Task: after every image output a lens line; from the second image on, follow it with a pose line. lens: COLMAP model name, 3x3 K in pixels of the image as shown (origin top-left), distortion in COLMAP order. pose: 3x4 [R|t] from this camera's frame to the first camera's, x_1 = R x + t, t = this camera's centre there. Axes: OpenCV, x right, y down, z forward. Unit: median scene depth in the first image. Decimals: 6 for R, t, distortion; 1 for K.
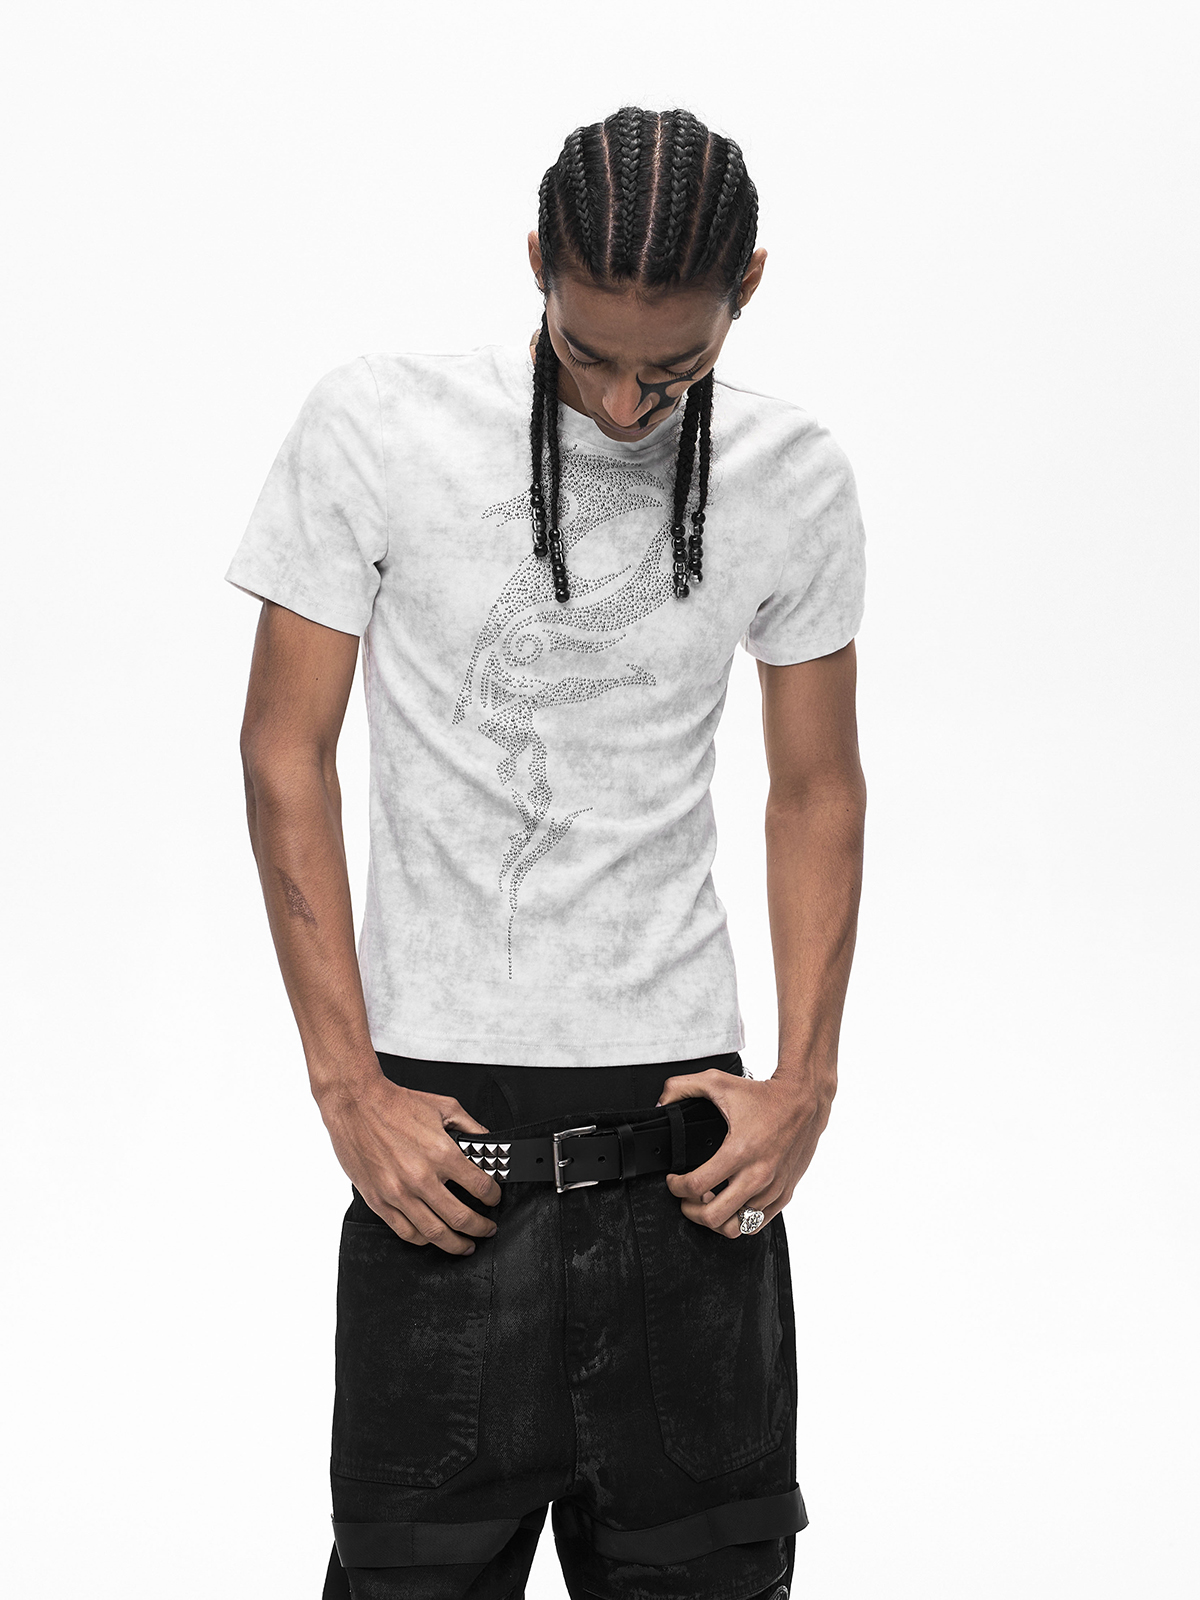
lens RADIAL K [[3045.8, 0, 610.7], [0, 3045.8, 792.5], [0, 0, 1]] dist [-0.220075, 0.000000]
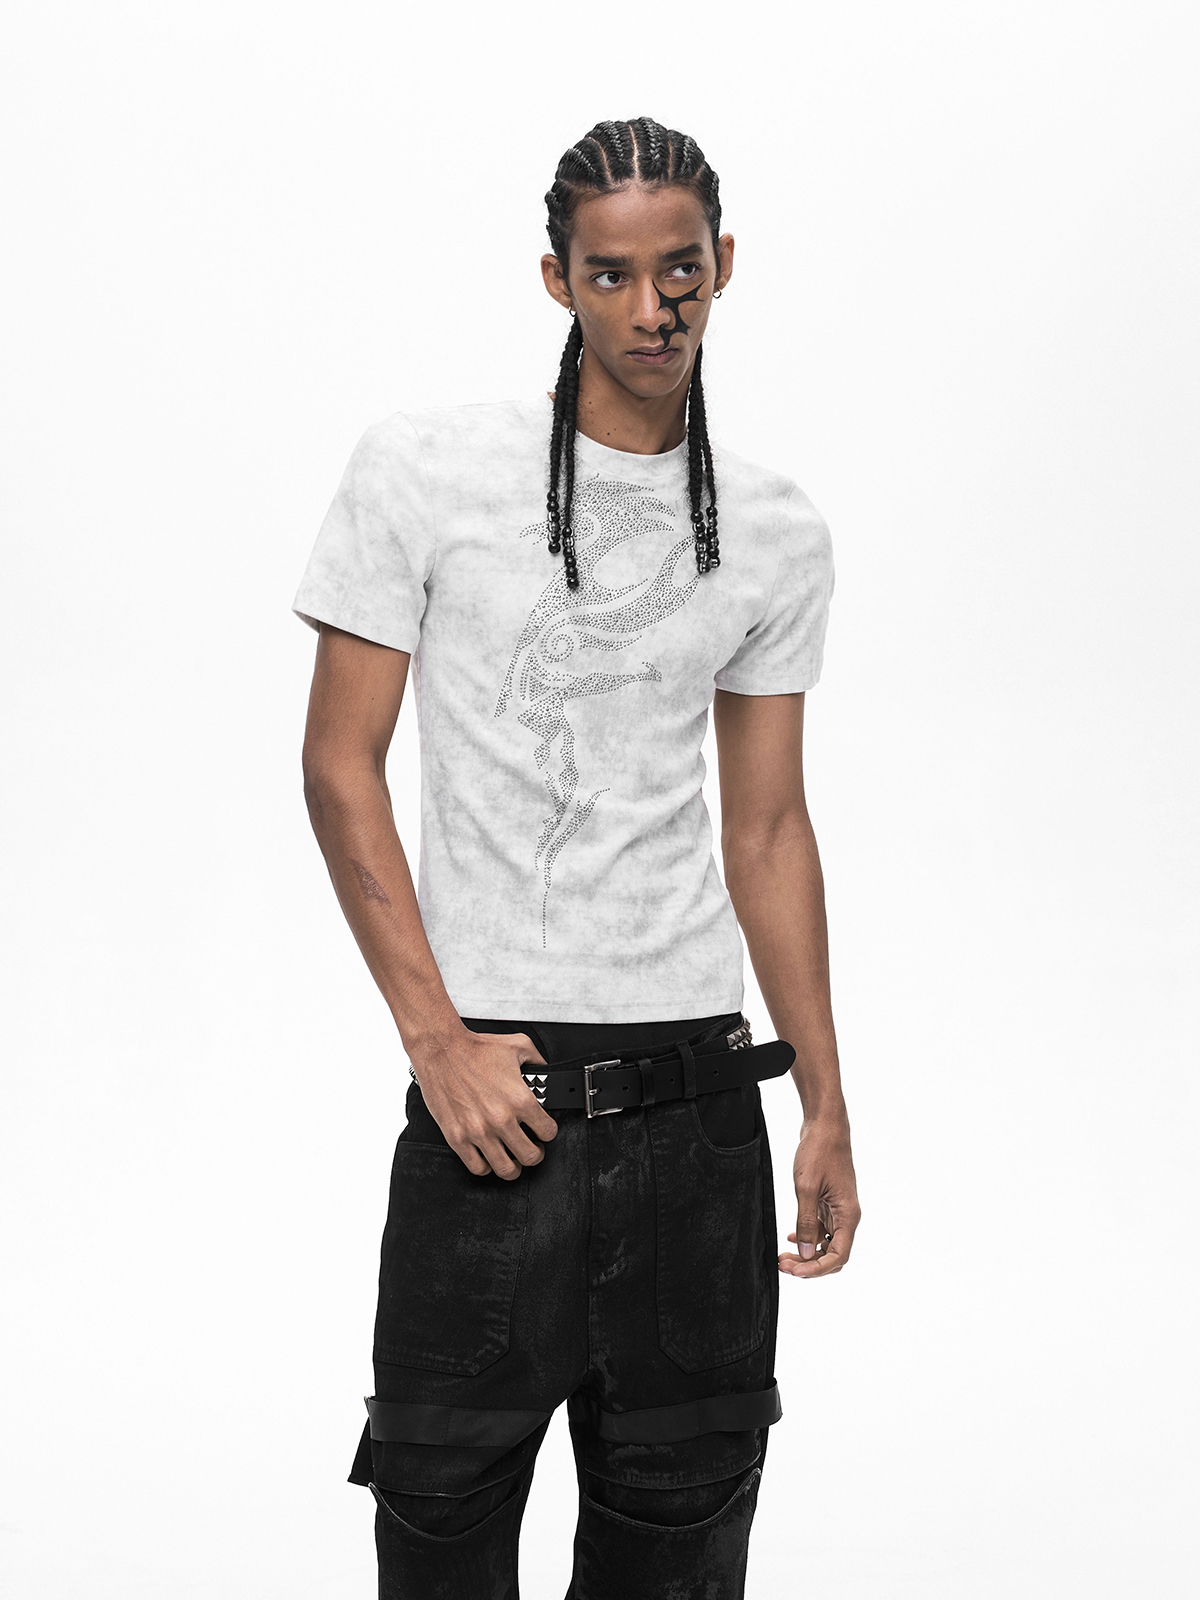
lens RADIAL K [[3045.8, 0, 591.5], [0, 3045.8, 805.3], [0, 0, 1]] dist [-0.220075, 0.000000]
pose [[0.999762, 0.011015, -0.018828, 0.006100], [-0.011225, 0.999876, -0.011074, 0.020831], [0.018704, 0.011283, 0.999761, -0.144869]]
